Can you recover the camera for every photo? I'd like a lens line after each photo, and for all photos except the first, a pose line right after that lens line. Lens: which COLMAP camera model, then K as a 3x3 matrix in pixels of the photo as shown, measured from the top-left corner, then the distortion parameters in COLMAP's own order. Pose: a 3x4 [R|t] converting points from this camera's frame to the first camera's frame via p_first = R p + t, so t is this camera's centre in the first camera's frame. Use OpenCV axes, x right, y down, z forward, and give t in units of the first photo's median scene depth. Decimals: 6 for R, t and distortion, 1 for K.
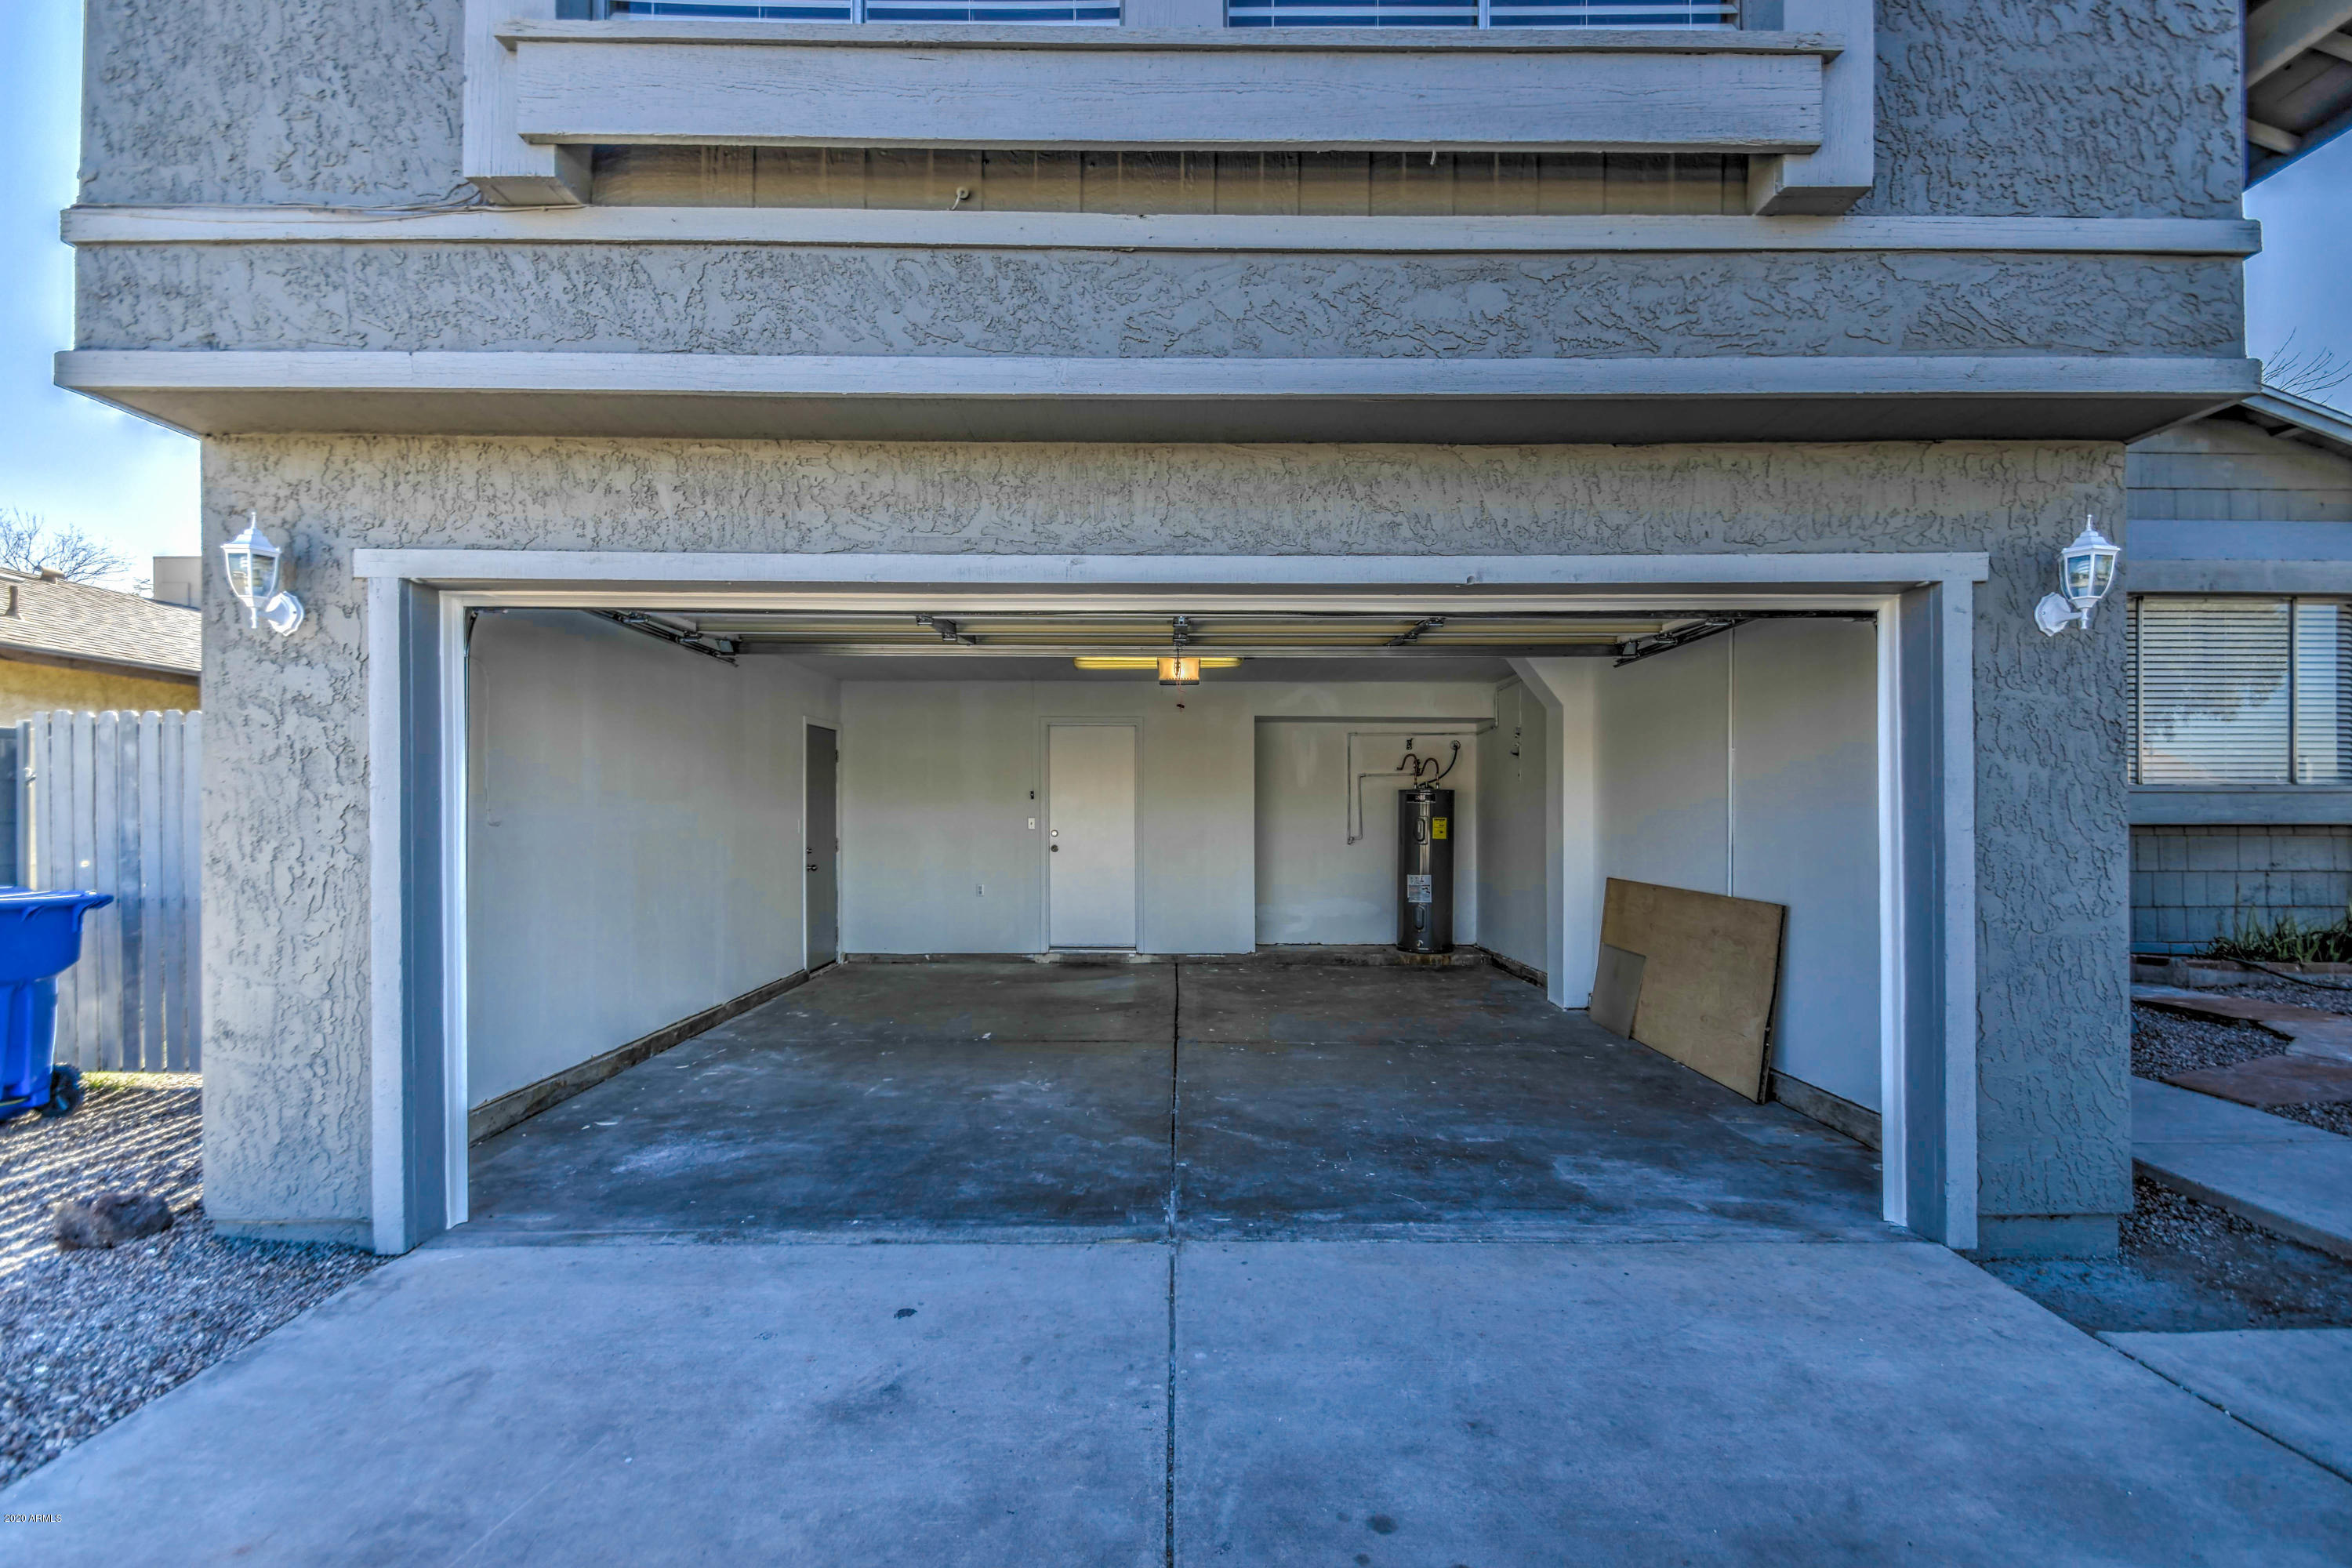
lens RADIAL K [[1051.7, 0, 1175.7], [0, 1051.7, 805.8], [0, 0, 1]] dist [0.014949, -0.011667]
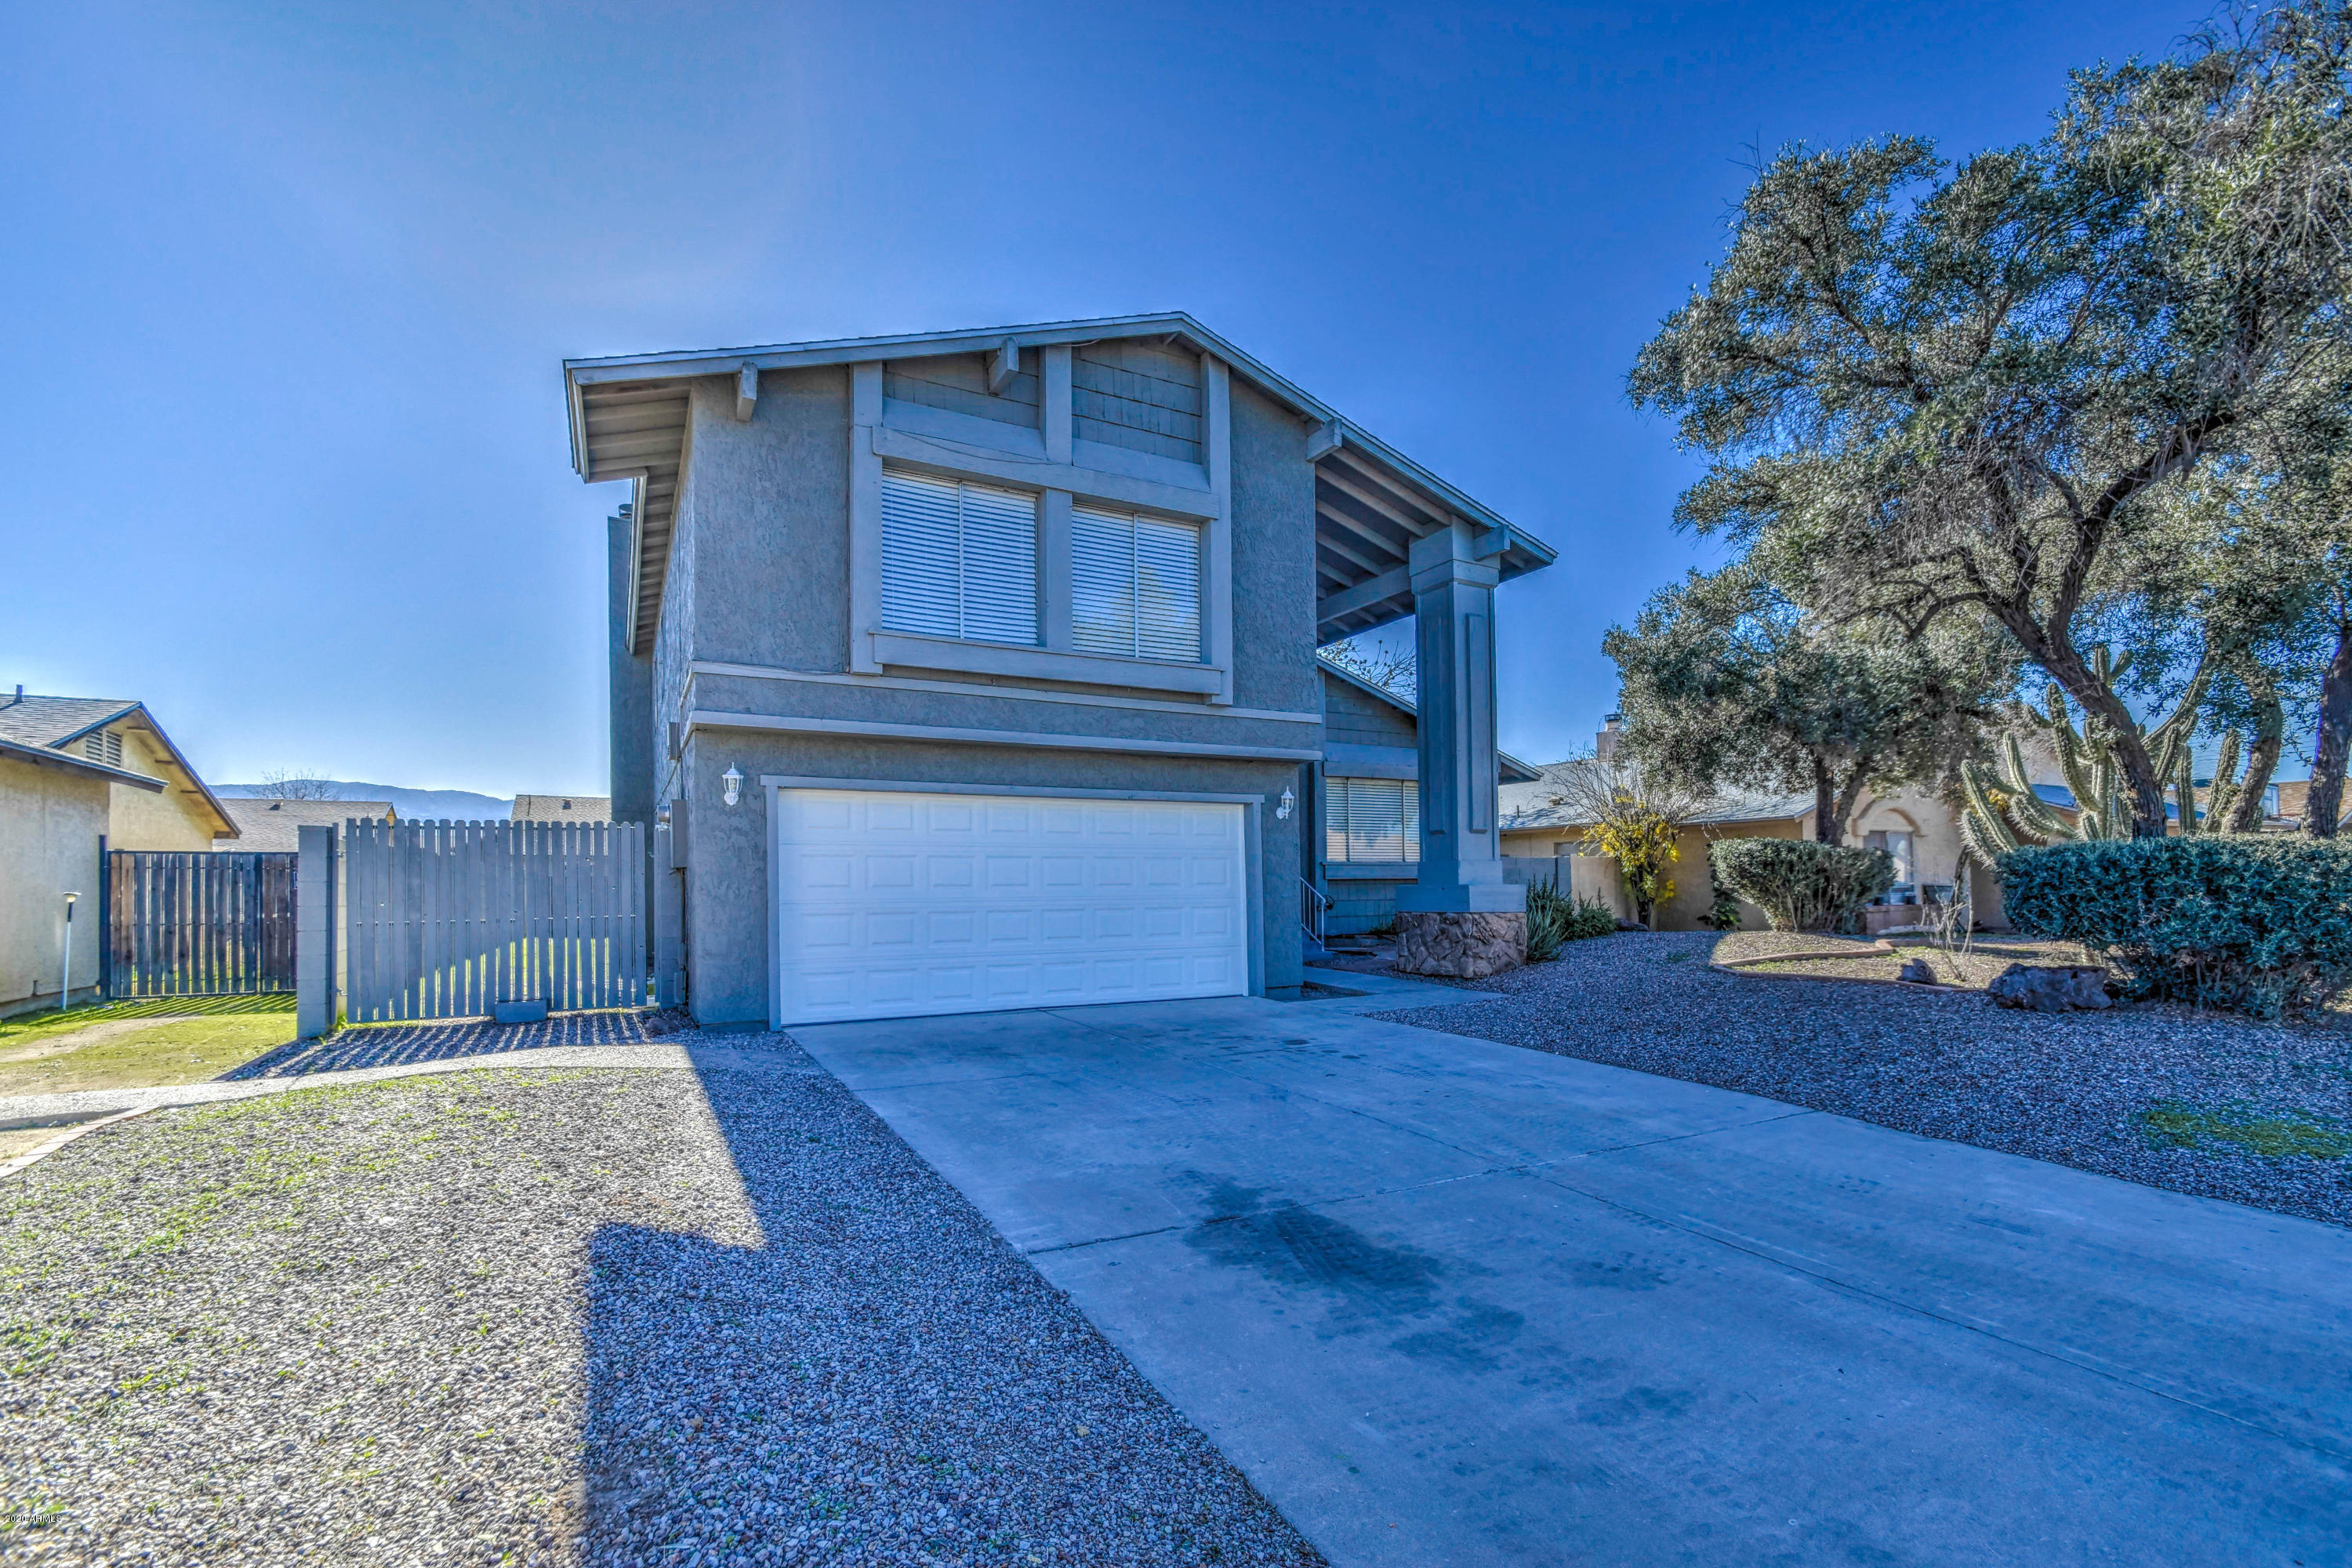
lens RADIAL K [[1051.7, 0, 1191.9], [0, 1051.7, 870.4], [0, 0, 1]] dist [0.014949, -0.011667]
pose [[0.879854, -0.002213, 0.475239, -1.091789], [0.008768, 0.999895, -0.011576, 0.046579], [-0.475163, 0.014352, 0.879781, -1.938017]]
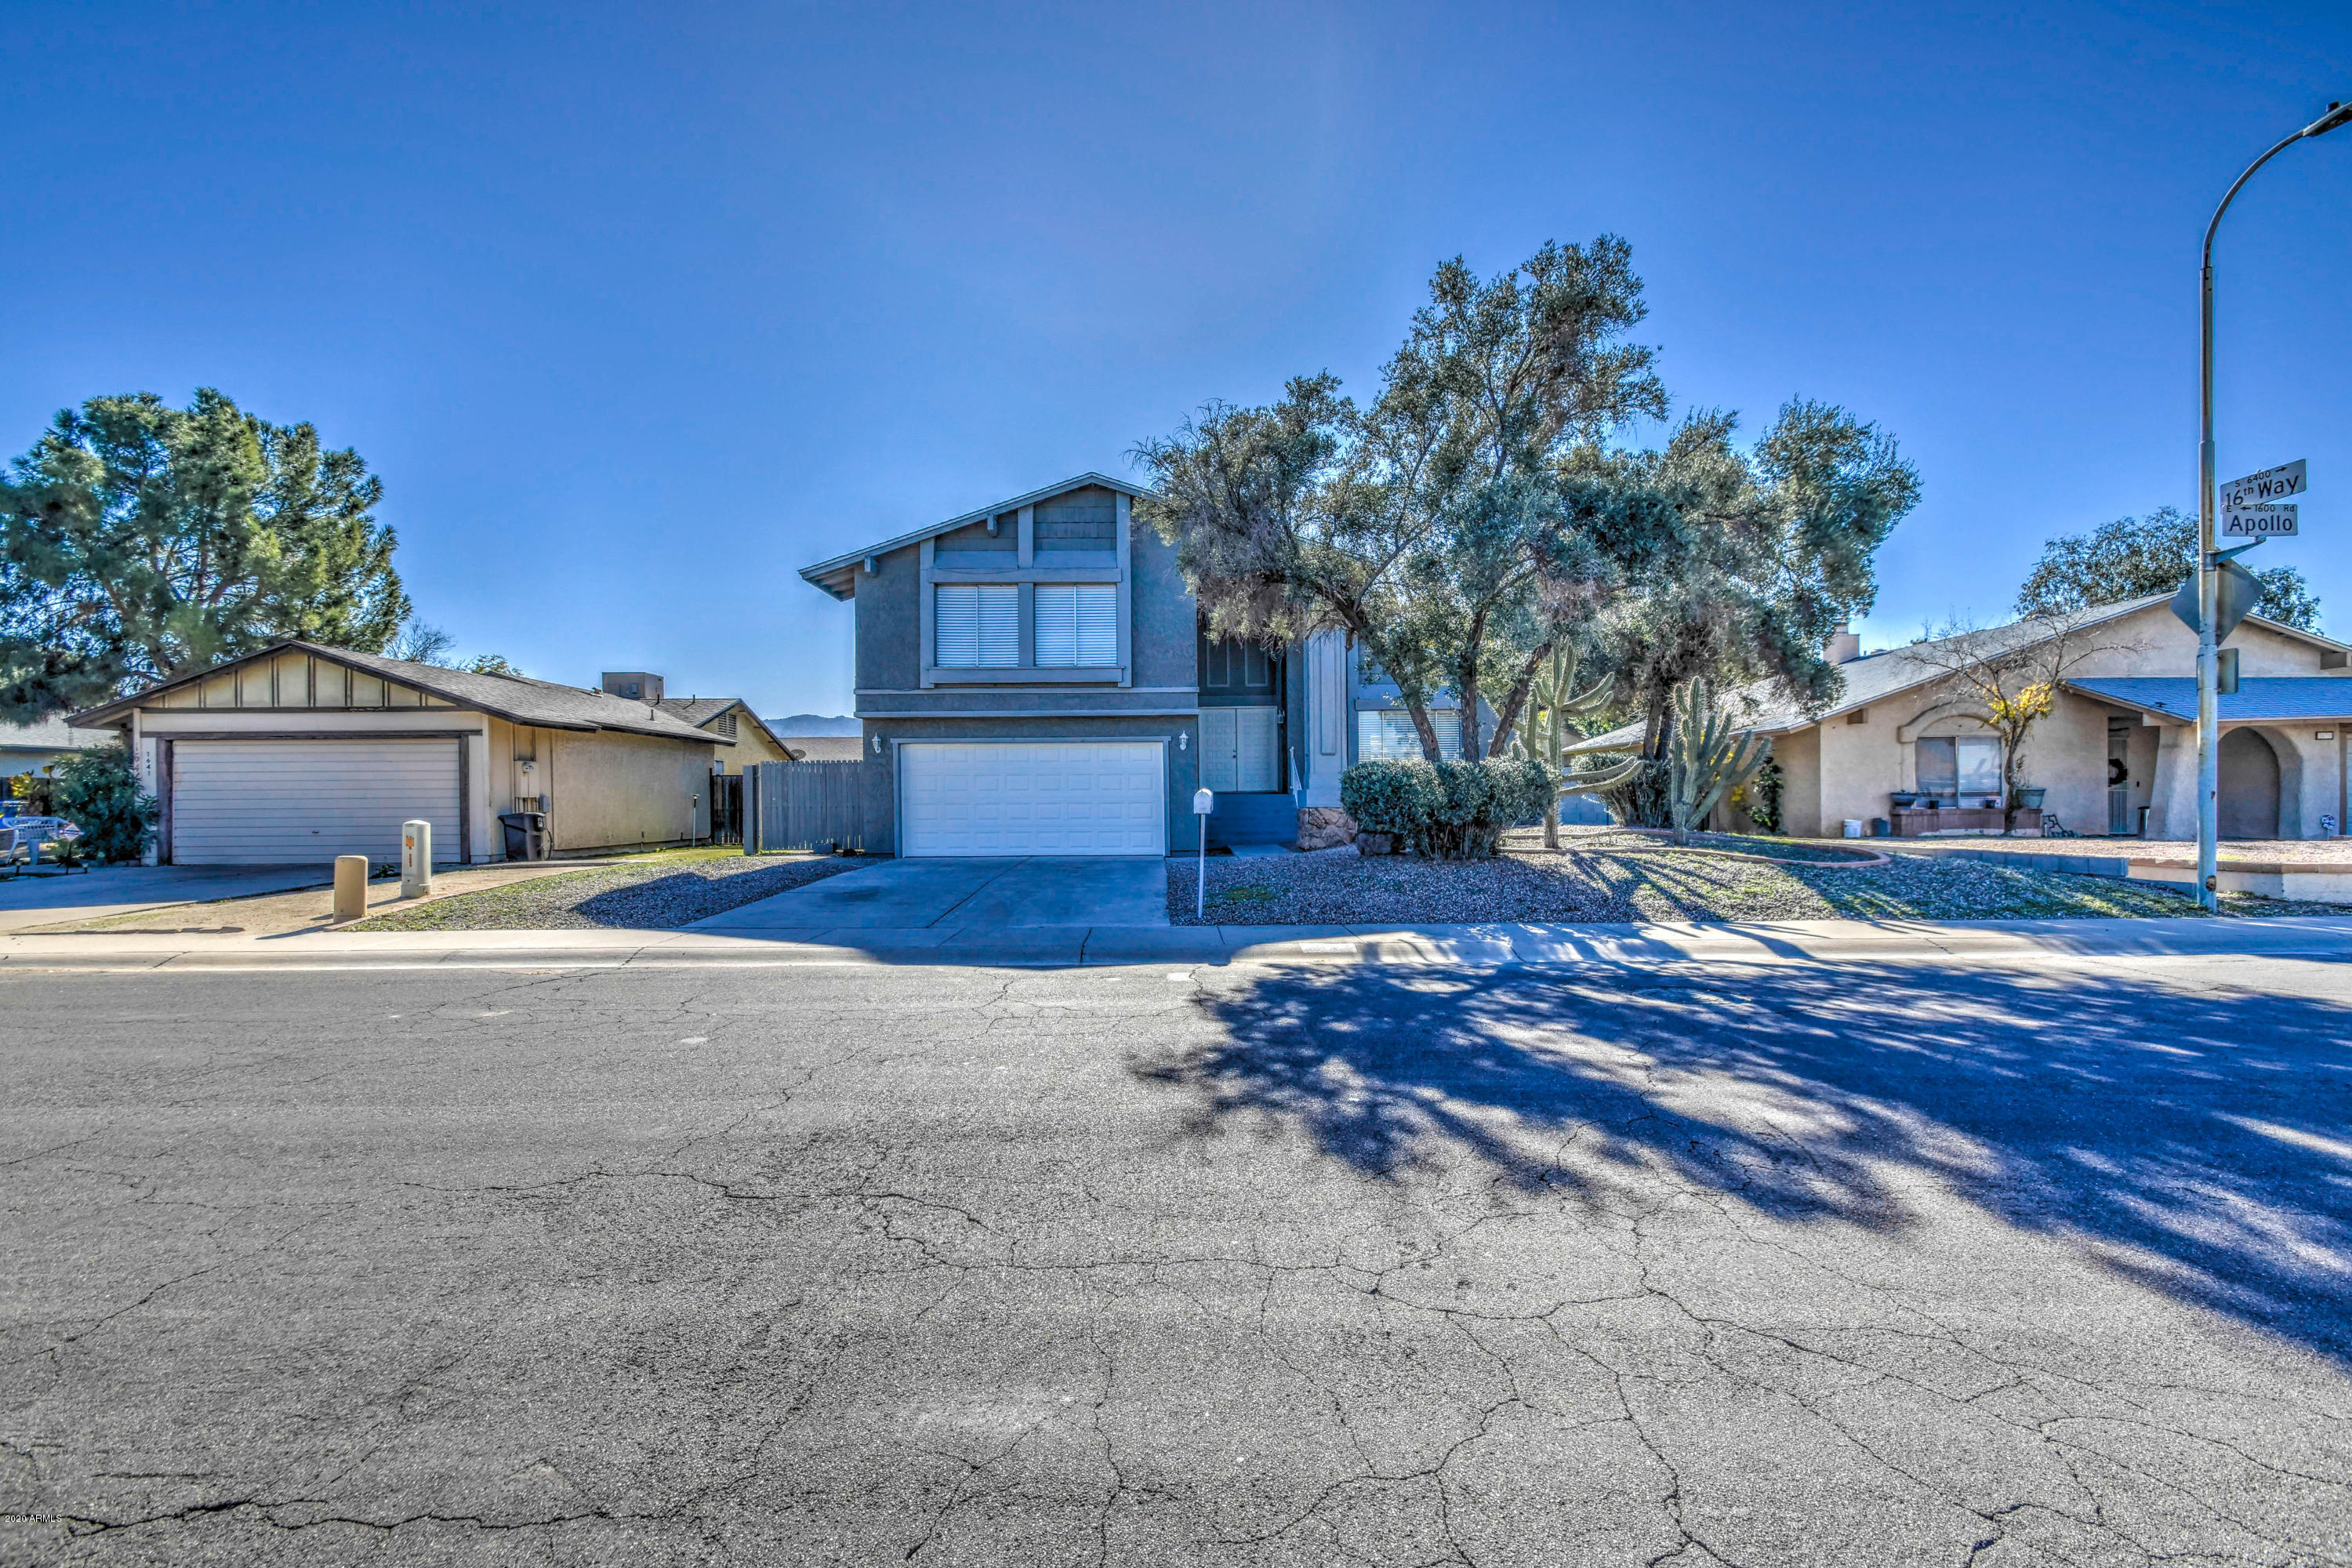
lens RADIAL K [[1051.7, 0, 1178.8], [0, 1051.7, 788.4], [0, 0, 1]] dist [0.014949, -0.011667]
pose [[0.999945, -0.008816, 0.005702, 0.773573], [0.008854, 0.999939, -0.006663, 0.087873], [-0.005643, 0.006713, 0.999962, -4.810165]]
